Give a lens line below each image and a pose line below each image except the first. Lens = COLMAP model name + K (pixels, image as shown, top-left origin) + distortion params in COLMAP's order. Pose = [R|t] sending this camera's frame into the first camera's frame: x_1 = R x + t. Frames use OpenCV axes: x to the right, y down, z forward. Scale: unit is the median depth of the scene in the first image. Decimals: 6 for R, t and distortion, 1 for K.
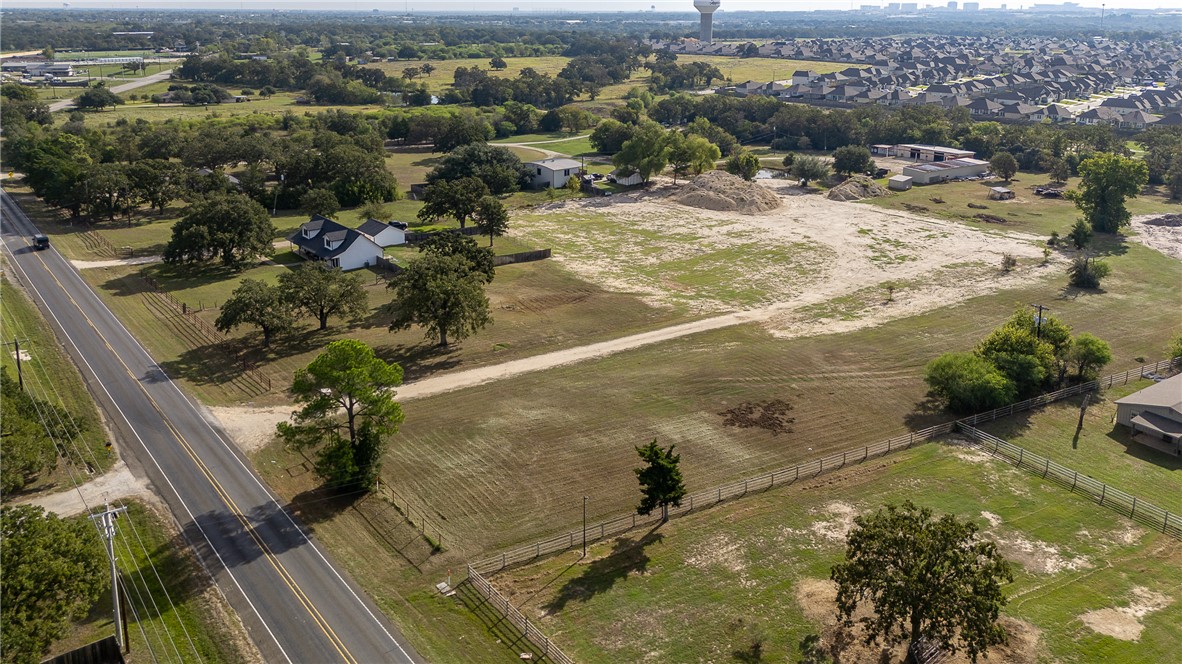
lens RADIAL K [[905.4, 0, 591.0], [0, 905.4, 332.0], [0, 0, 1]] dist [0.068898, -0.071163]
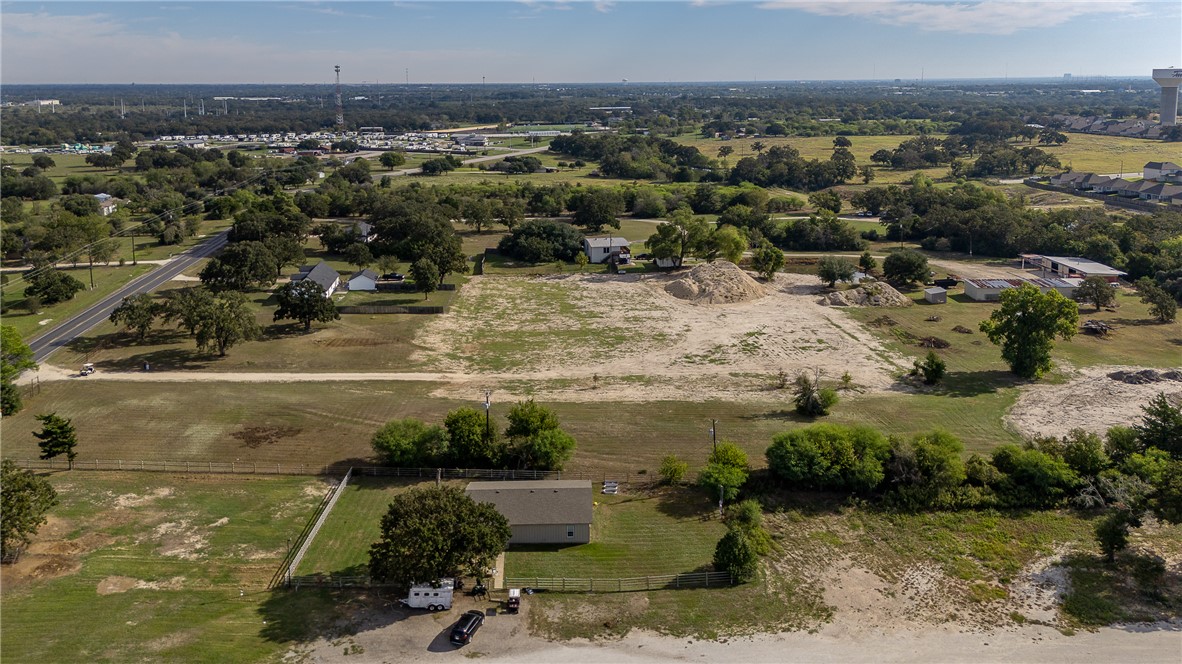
lens RADIAL K [[905.4, 0, 591.0], [0, 905.4, 332.0], [0, 0, 1]] dist [0.068898, -0.071163]
pose [[0.836904, 0.140235, -0.529080, 0.326789], [-0.175058, 0.984428, -0.015981, -0.030504], [0.518601, 0.105994, 0.848421, 0.022329]]
